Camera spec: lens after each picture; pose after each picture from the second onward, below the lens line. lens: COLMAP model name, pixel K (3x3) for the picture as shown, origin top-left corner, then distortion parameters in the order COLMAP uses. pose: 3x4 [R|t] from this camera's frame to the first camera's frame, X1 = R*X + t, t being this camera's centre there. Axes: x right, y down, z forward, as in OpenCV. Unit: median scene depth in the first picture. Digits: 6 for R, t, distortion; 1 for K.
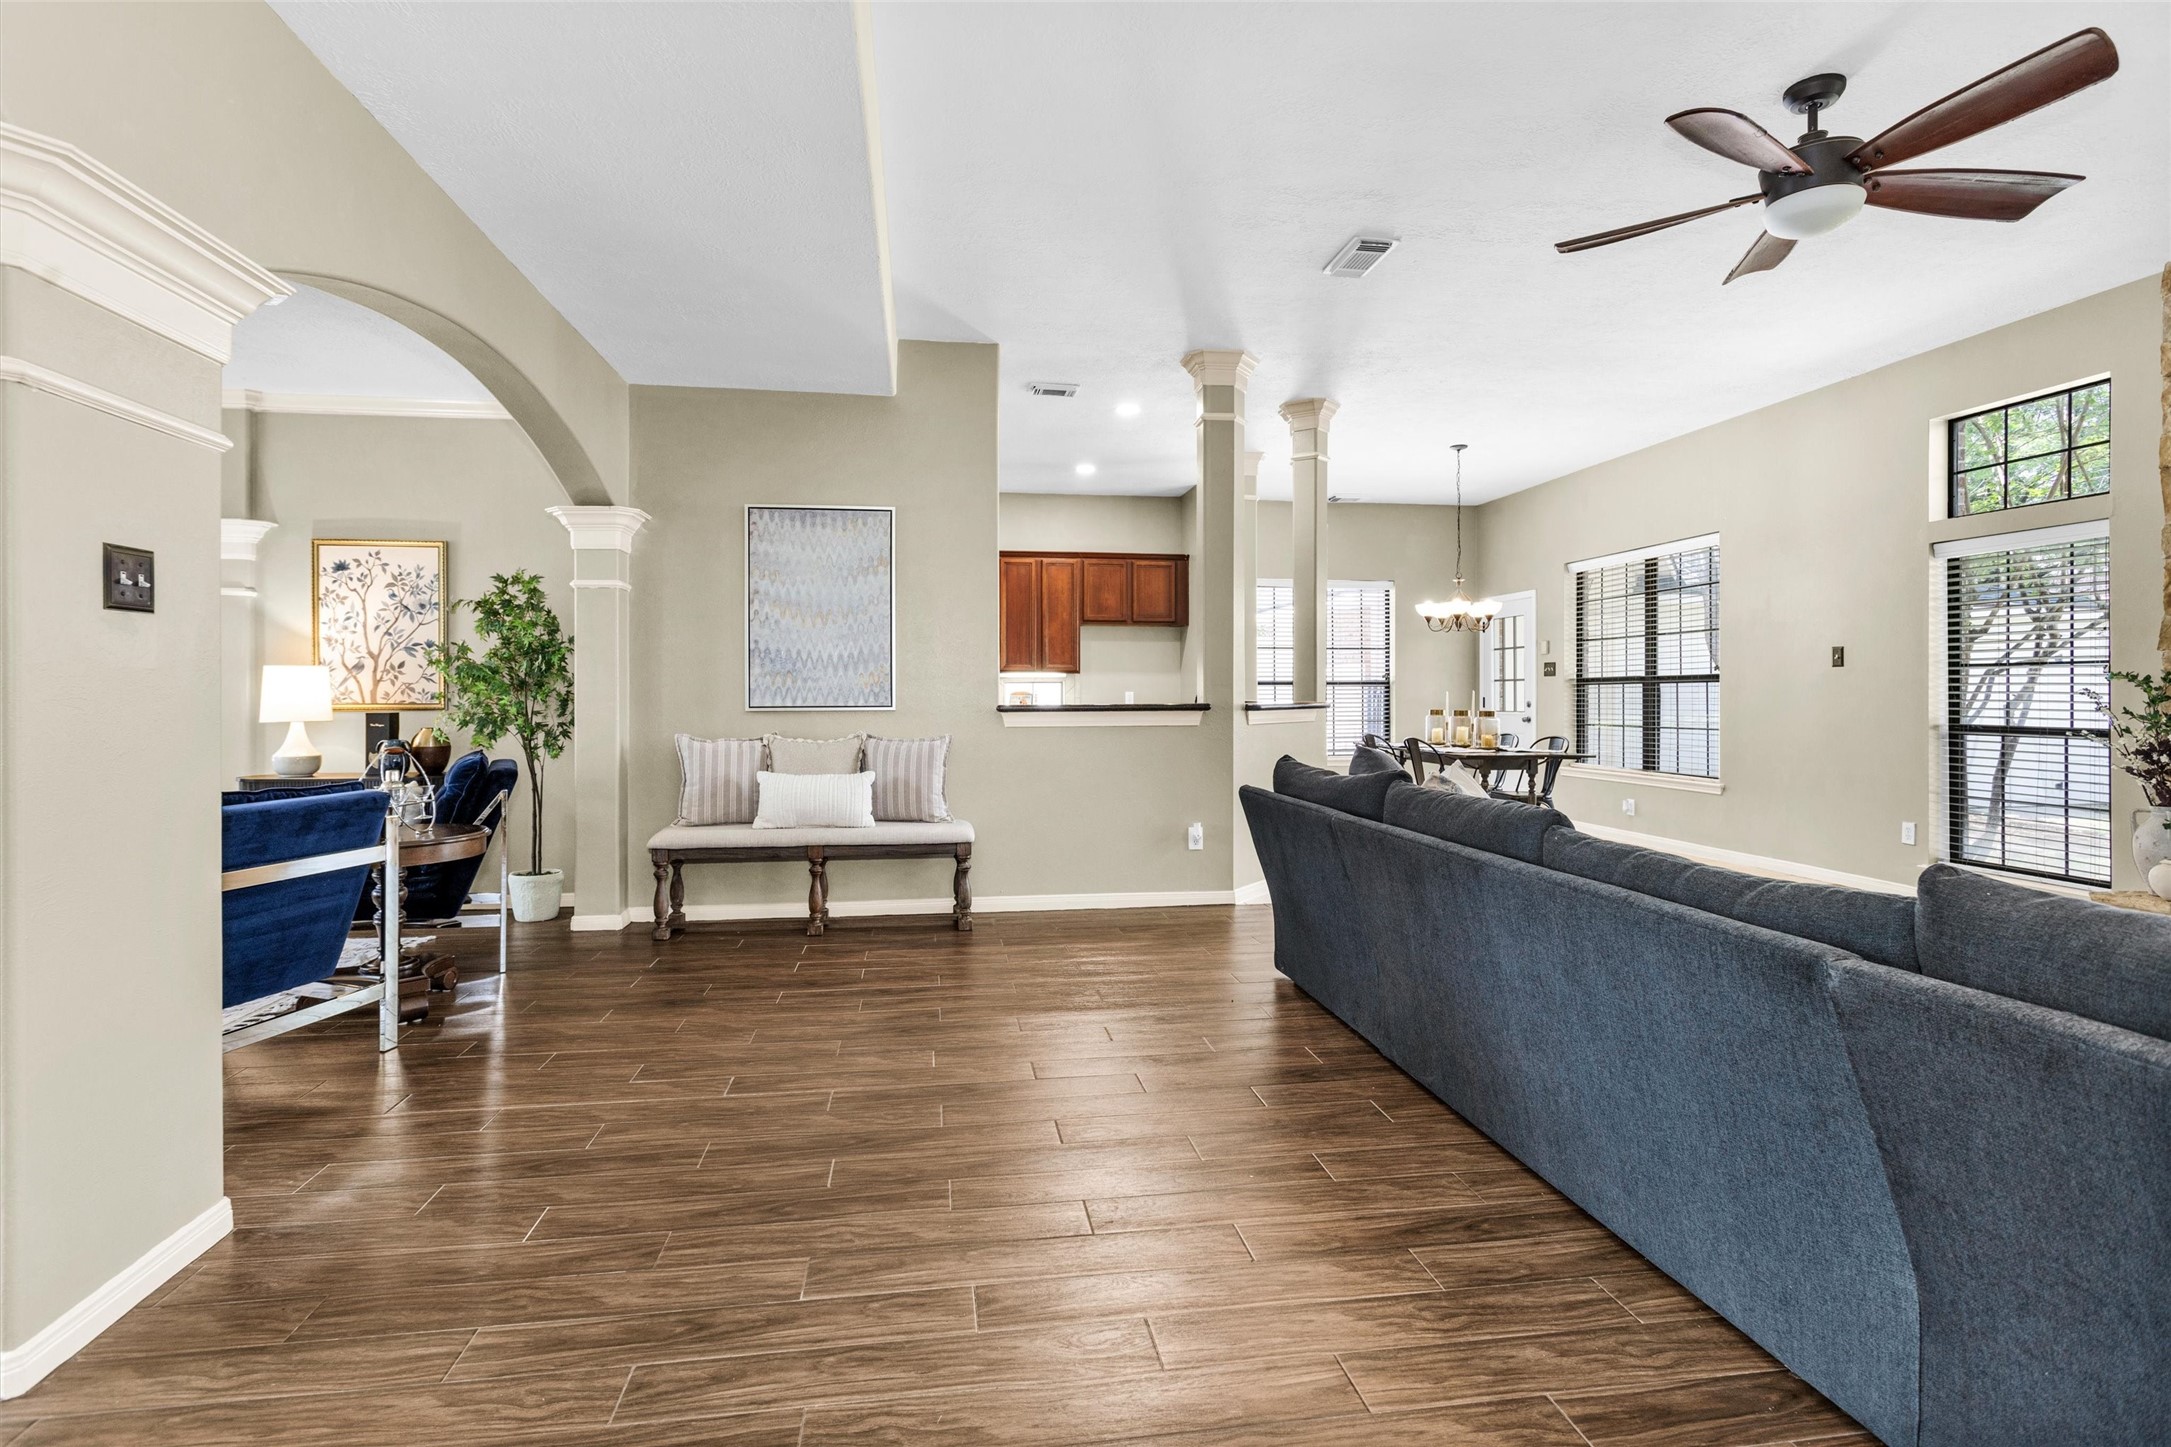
lens RADIAL K [[1026.8, 0, 1072.2], [0, 1026.8, 673.0], [0, 0, 1]] dist [-0.000867, -0.000386]
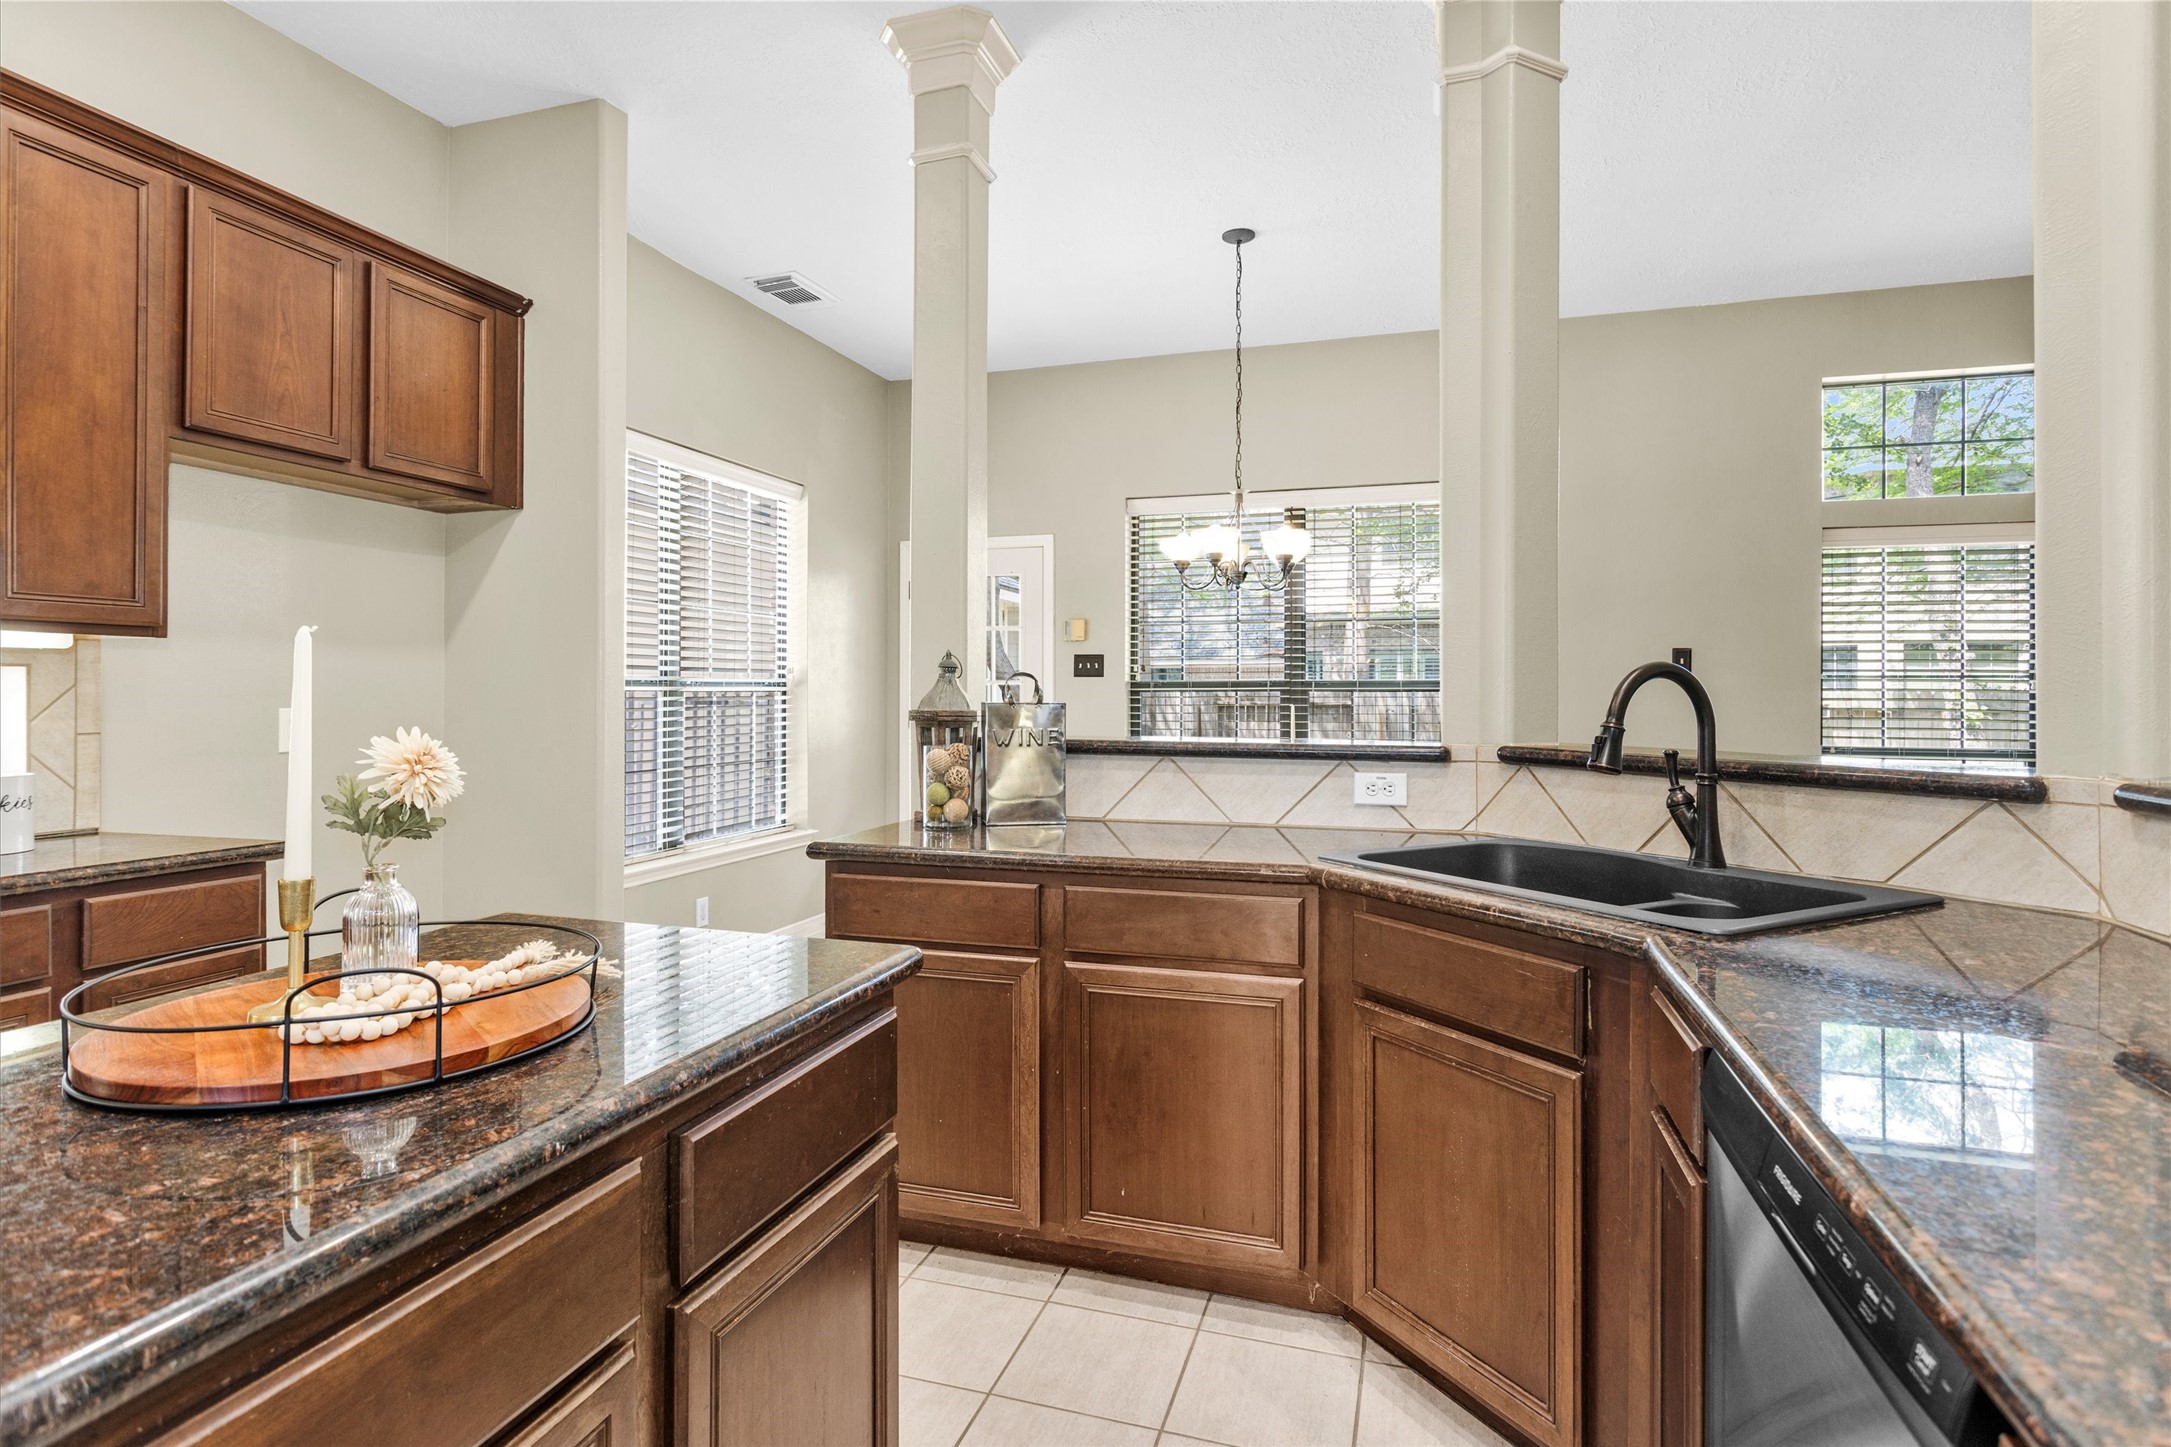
lens RADIAL K [[1101.7, 0, 1055.6], [0, 1101.7, 695.0], [0, 0, 1]] dist [-0.044102, 0.030009]
pose [[0.445769, 0.000651, 0.895148, -0.249789], [-0.021898, 0.999708, 0.010178, 0.013954], [-0.894880, -0.024138, 0.445653, 1.294068]]
